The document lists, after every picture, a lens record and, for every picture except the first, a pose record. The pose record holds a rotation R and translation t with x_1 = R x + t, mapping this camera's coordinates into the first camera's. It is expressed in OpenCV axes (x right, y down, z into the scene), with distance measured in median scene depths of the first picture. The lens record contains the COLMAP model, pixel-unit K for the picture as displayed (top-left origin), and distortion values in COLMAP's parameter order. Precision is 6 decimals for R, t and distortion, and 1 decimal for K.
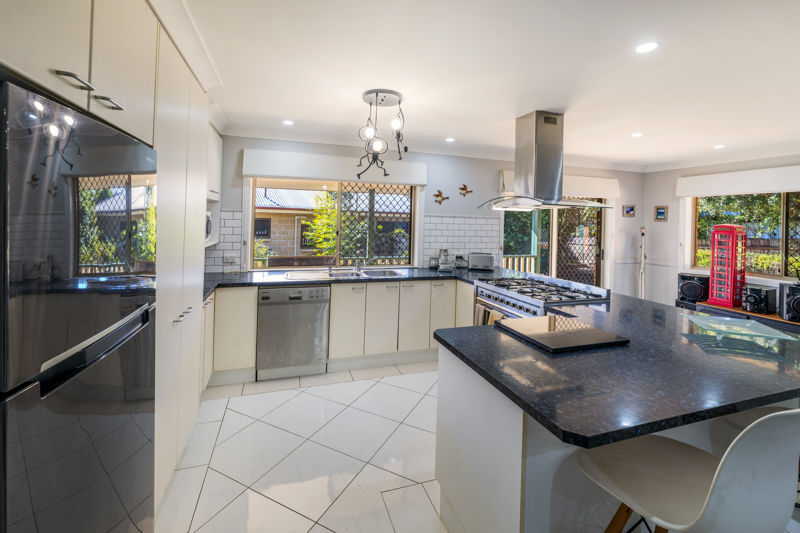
lens RADIAL K [[343.6, 0, 400.1], [0, 343.6, 233.4], [0, 0, 1]] dist [0.001339, -0.000149]
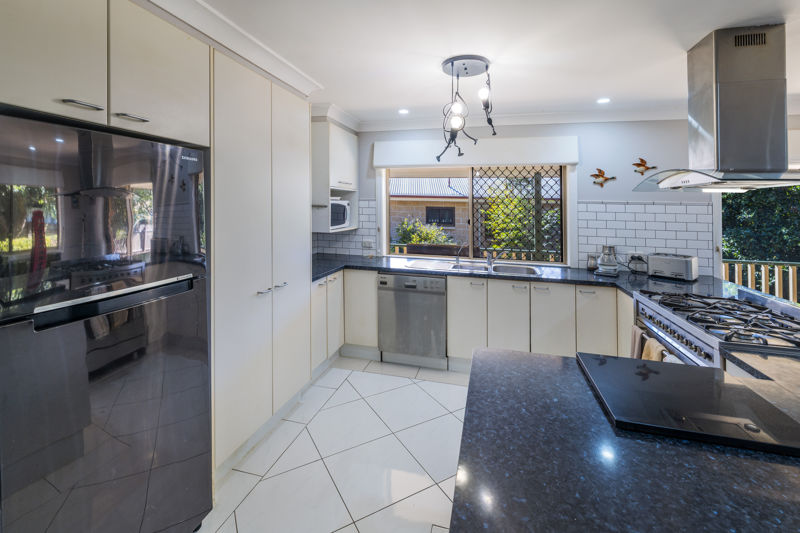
lens RADIAL K [[349.8, 0, 399.3], [0, 349.8, 216.2], [0, 0, 1]] dist [0.000801, -0.000178]
pose [[0.836137, 0.008885, -0.548448, 0.194759], [-0.018860, 0.999743, -0.012558, -0.001184], [0.548196, 0.020844, 0.836090, 0.117910]]
